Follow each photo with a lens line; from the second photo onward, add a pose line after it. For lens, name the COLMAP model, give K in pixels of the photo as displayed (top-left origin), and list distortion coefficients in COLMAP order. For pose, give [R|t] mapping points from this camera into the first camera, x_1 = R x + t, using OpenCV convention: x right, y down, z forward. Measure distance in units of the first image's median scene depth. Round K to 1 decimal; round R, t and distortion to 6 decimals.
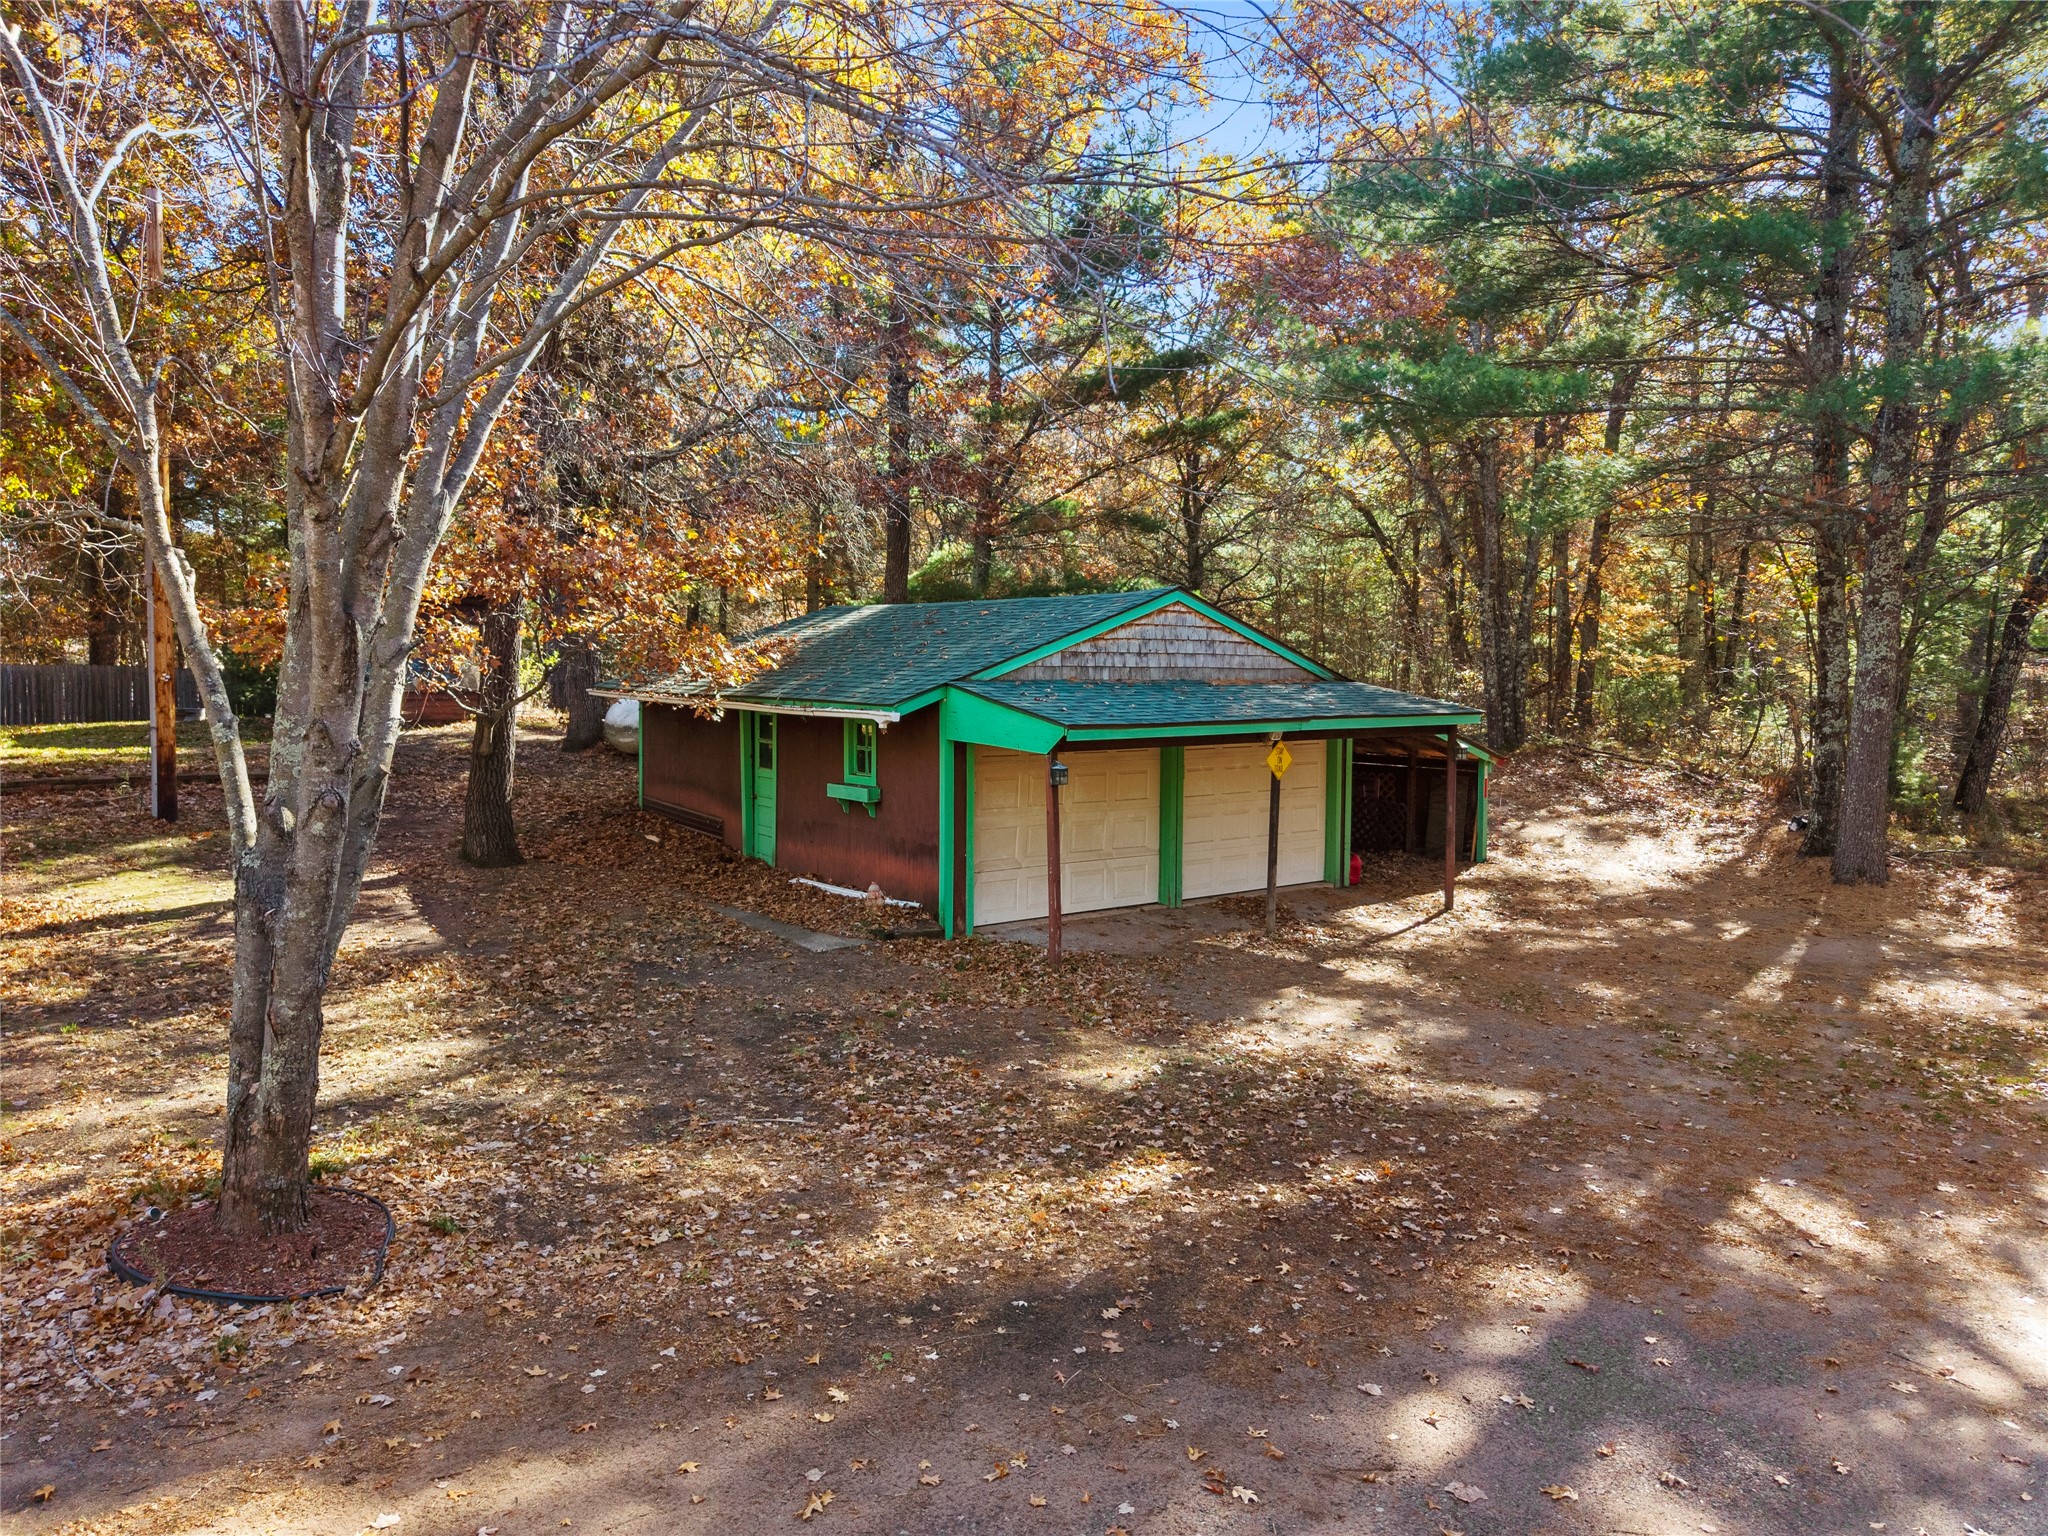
lens RADIAL K [[1409.3, 0, 1028.4], [0, 1409.3, 777.8], [0, 0, 1]] dist [0.046818, 0.004626]
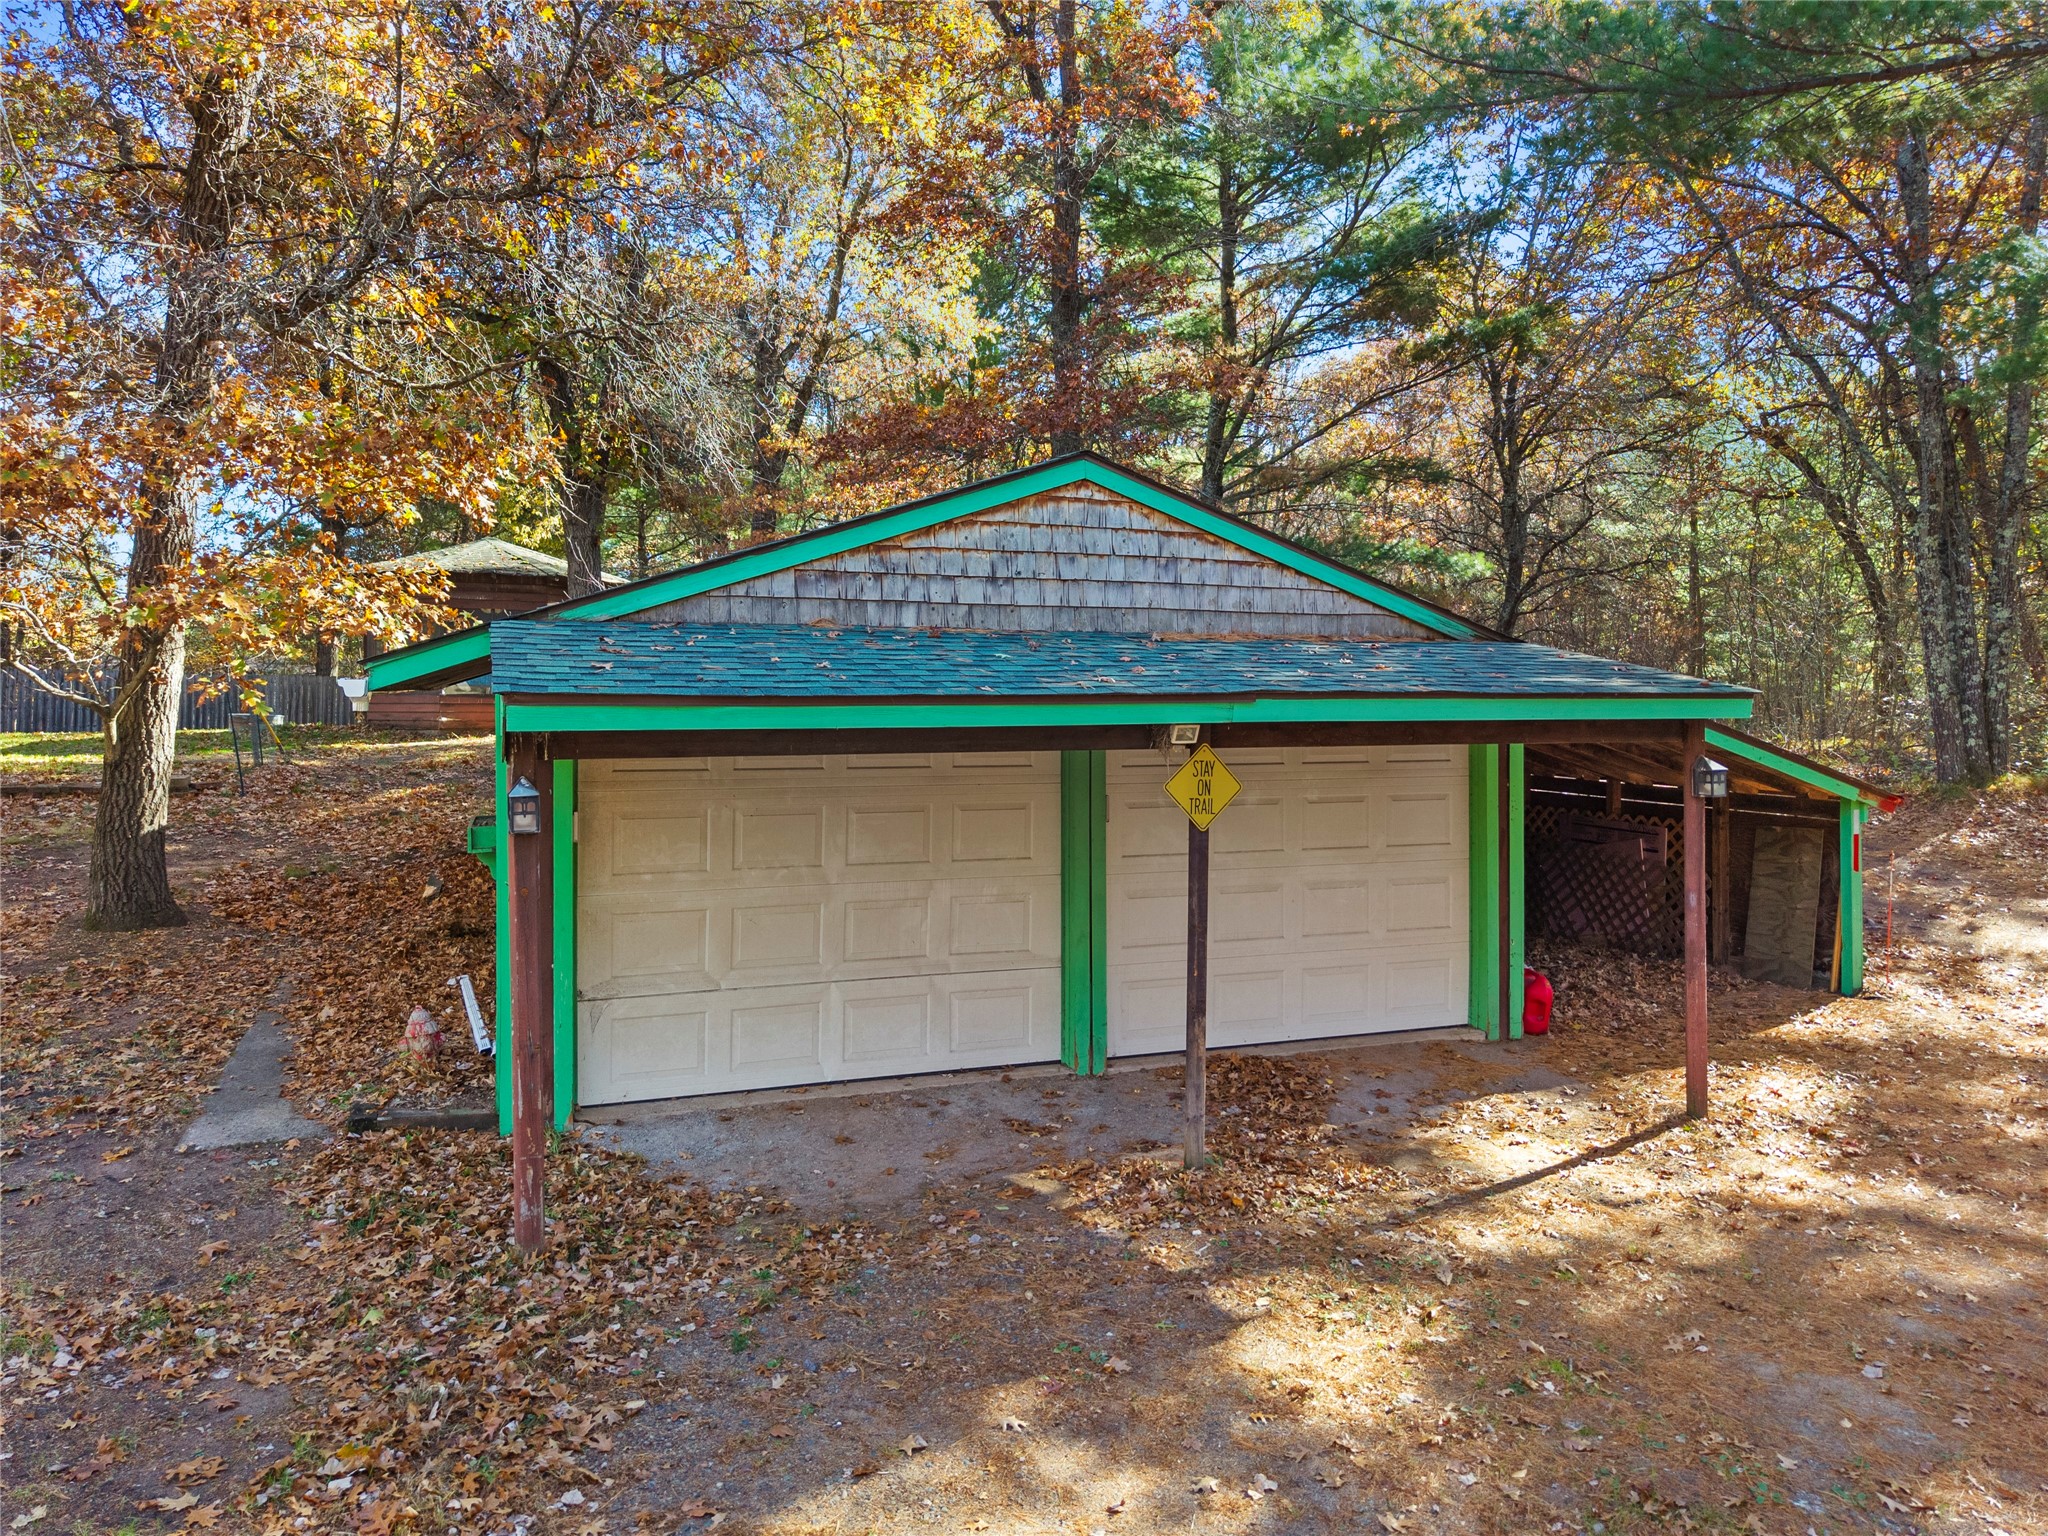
lens RADIAL K [[1409.3, 0, 1017.4], [0, 1409.3, 752.2], [0, 0, 1]] dist [0.046818, 0.004626]
pose [[0.951217, 0.006092, -0.308461, 0.237478], [-0.019723, 0.998961, -0.041094, -0.003513], [0.307890, 0.045173, 0.950349, 0.497046]]
